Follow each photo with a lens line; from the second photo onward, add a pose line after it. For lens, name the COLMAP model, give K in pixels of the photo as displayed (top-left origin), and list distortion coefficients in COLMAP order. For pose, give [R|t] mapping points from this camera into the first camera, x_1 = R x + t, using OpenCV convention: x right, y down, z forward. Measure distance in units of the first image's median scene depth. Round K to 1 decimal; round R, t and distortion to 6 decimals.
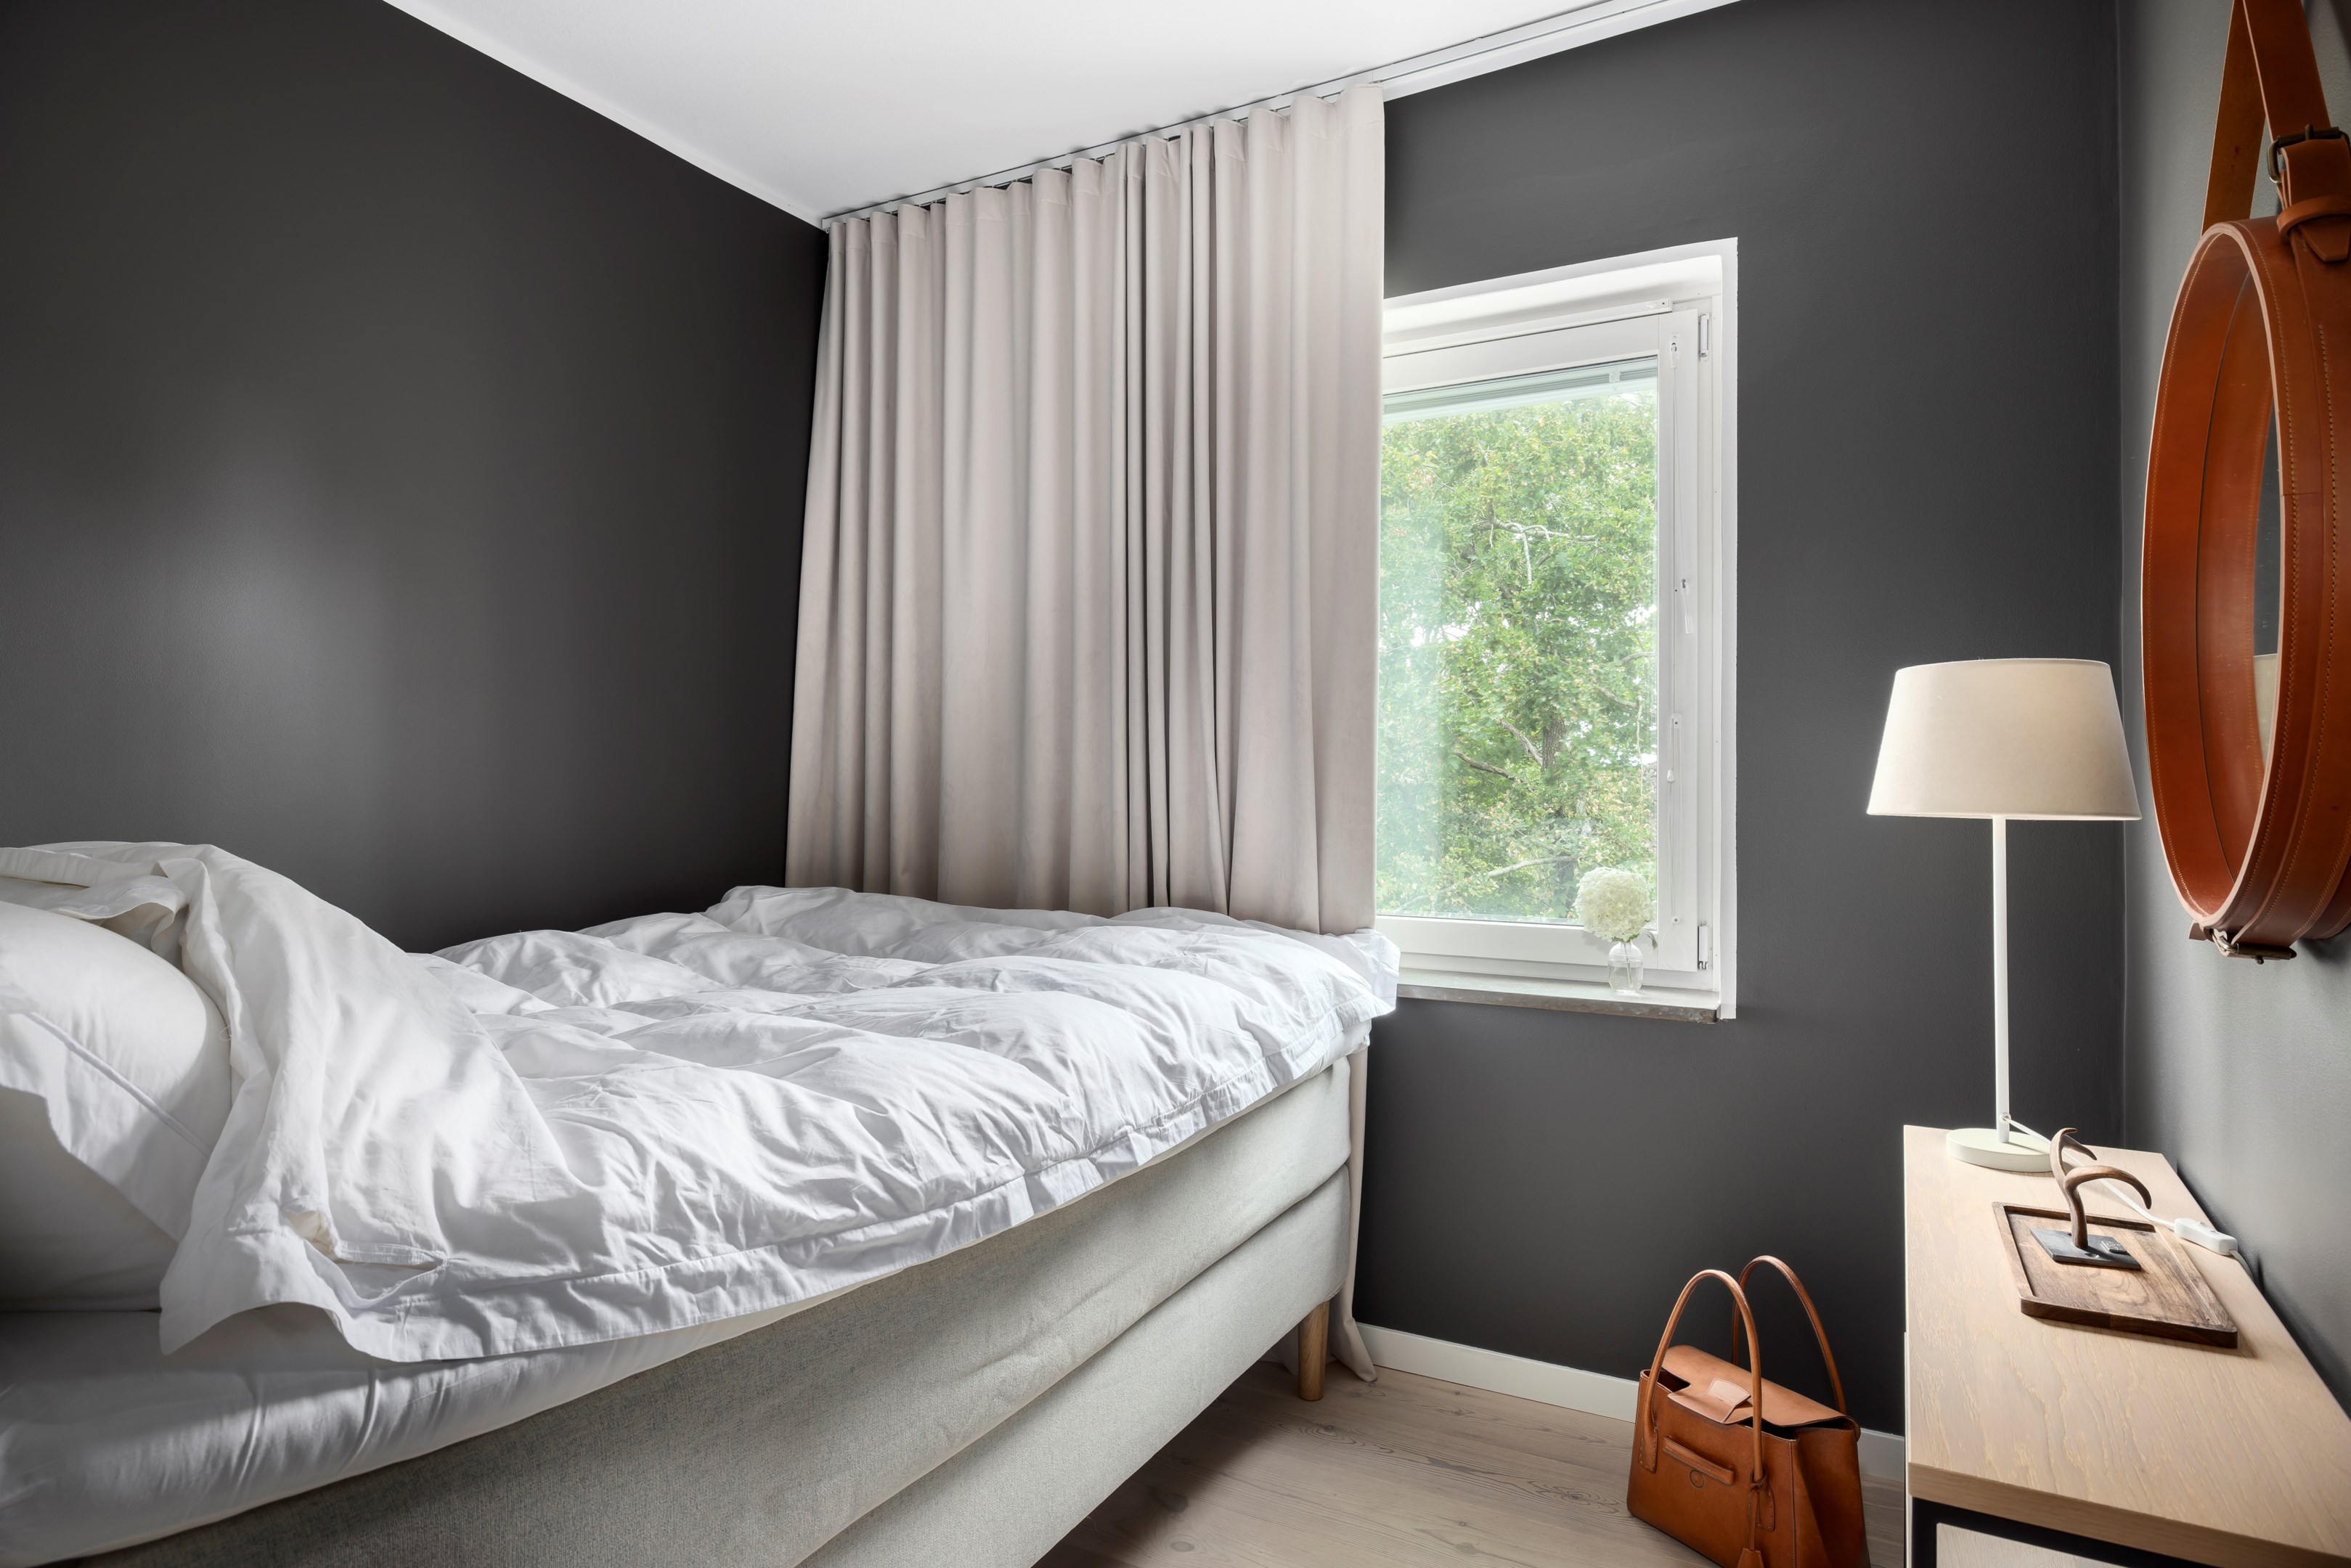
lens RADIAL K [[1355.0, 0, 1167.5], [0, 1355.0, 784.2], [0, 0, 1]] dist [-0.002912, 0.001078]
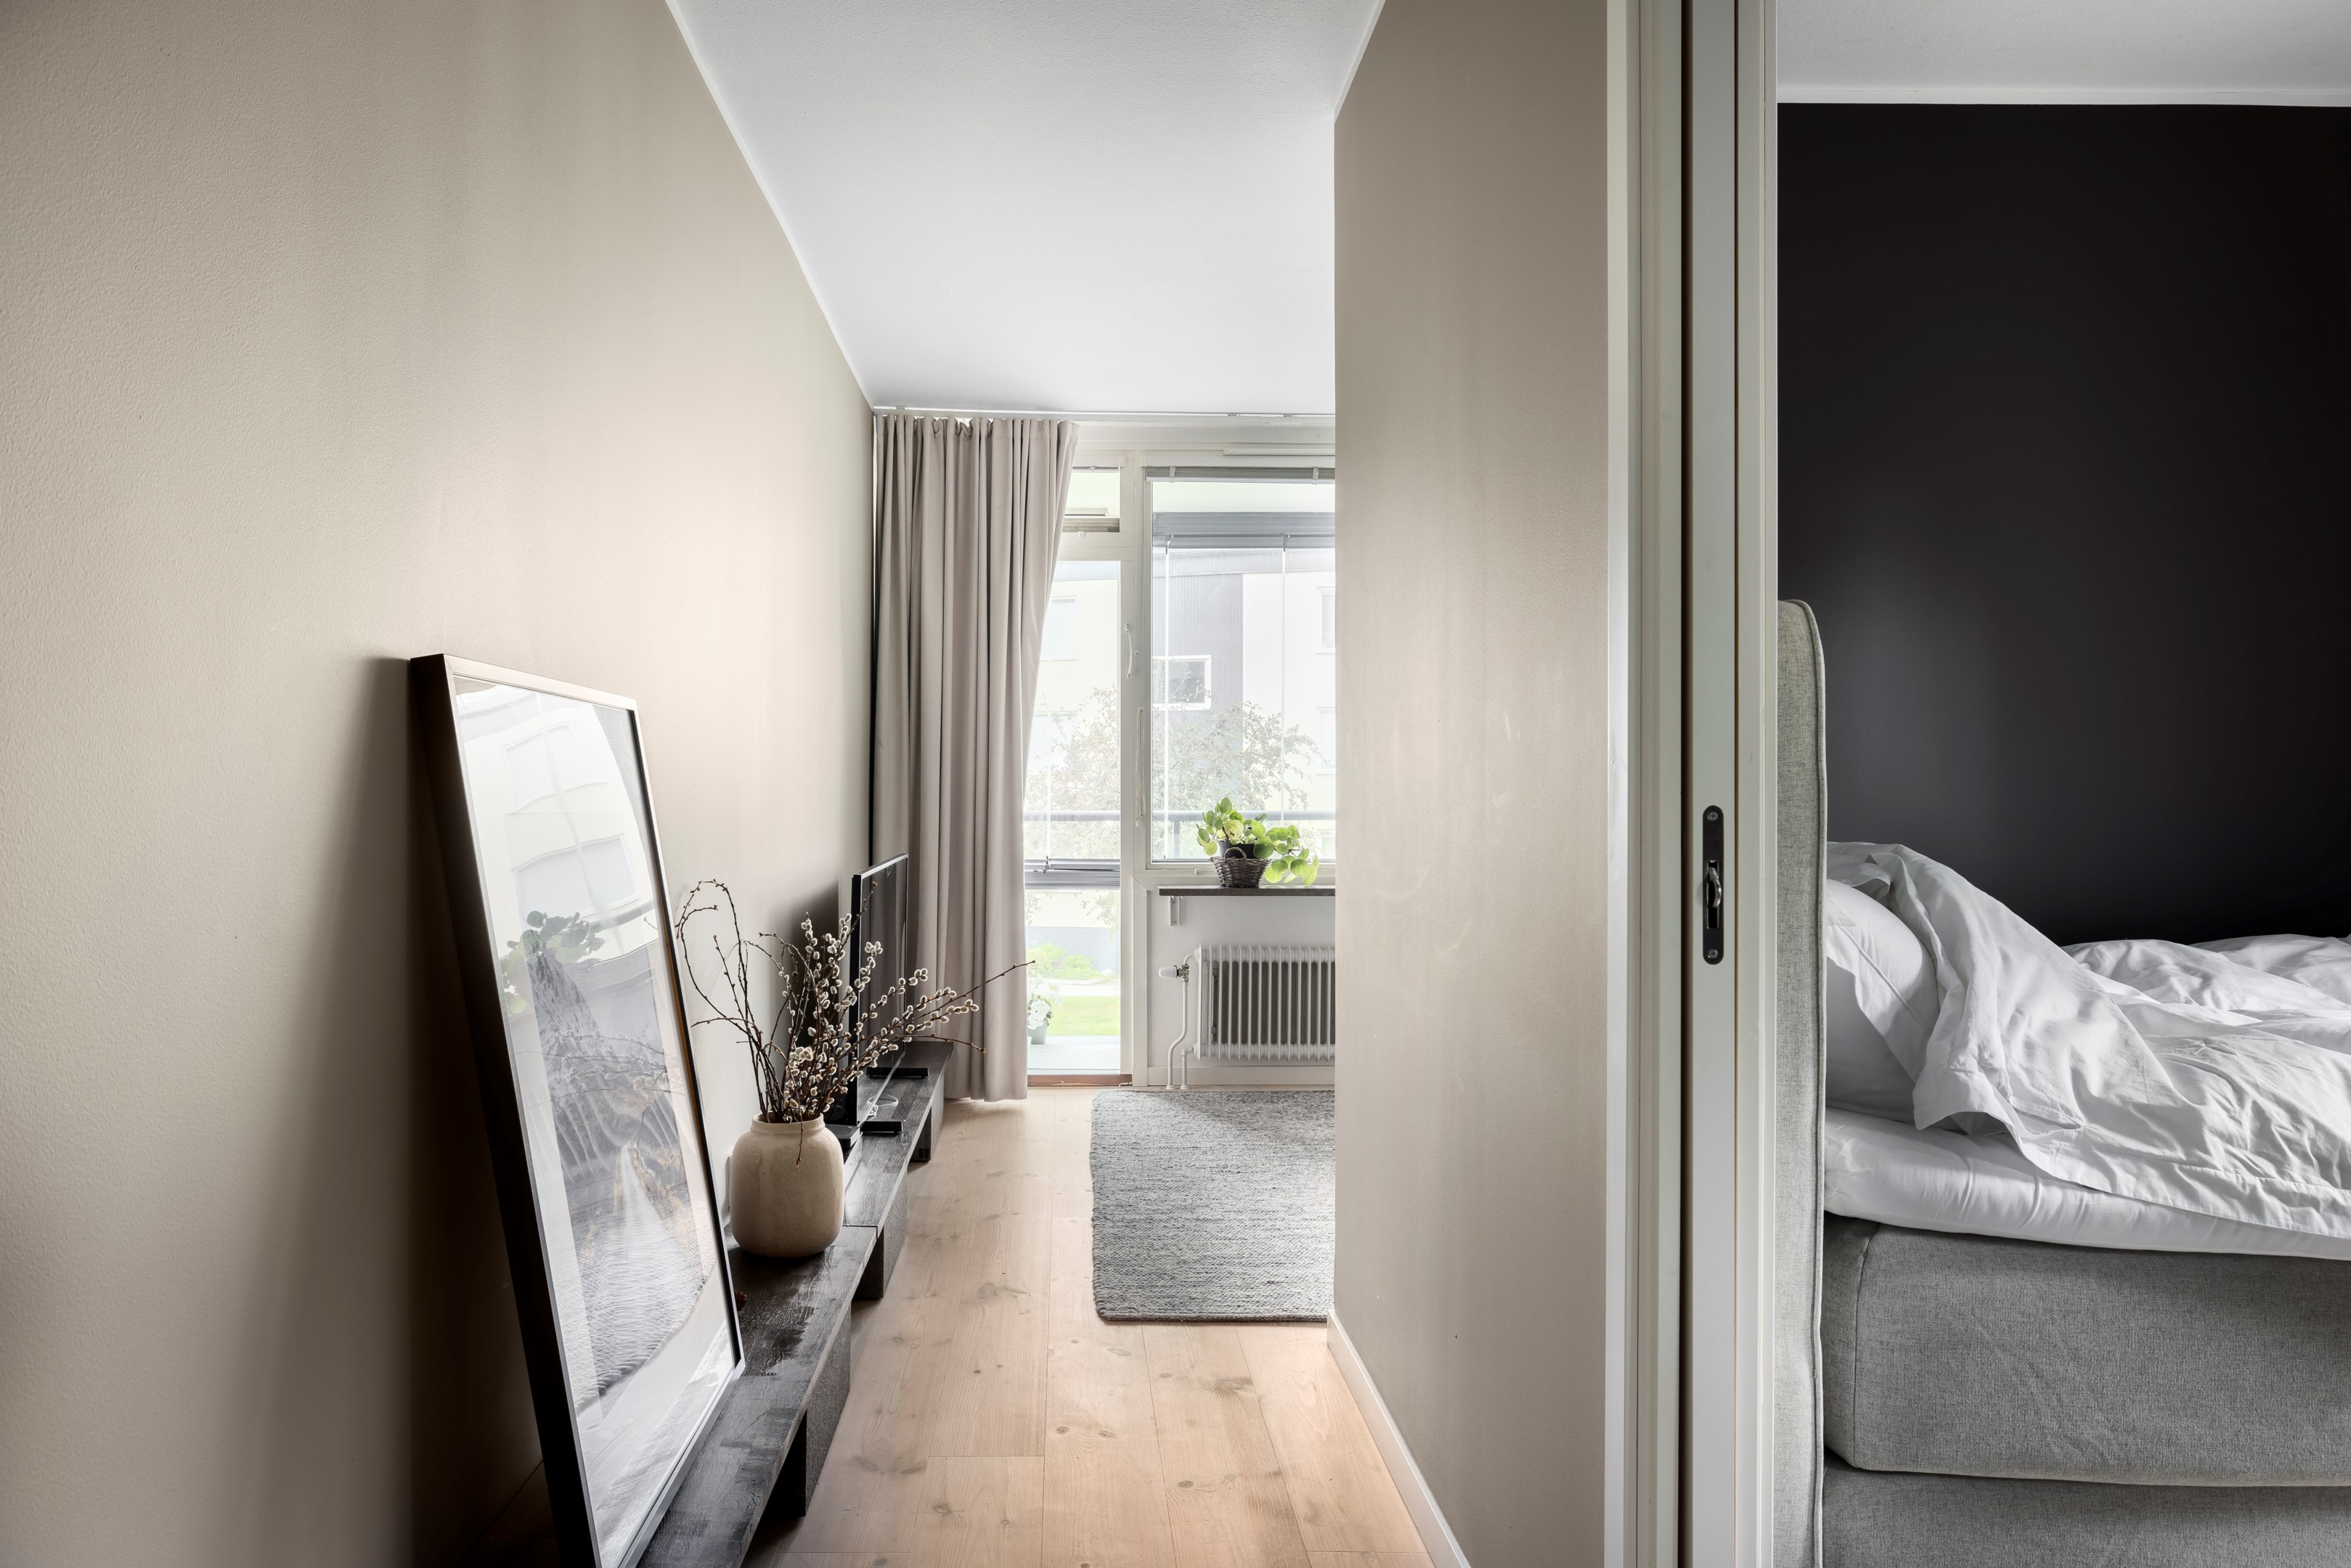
lens RADIAL K [[1486.8, 0, 1164.7], [0, 1486.8, 783.7], [0, 0, 1]] dist [0.010613, 0.001034]
pose [[0.528963, -0.011223, -0.848570, 0.295655], [0.004054, 0.999935, -0.010697, -0.007516], [0.848635, 0.002218, 0.528974, -0.650019]]
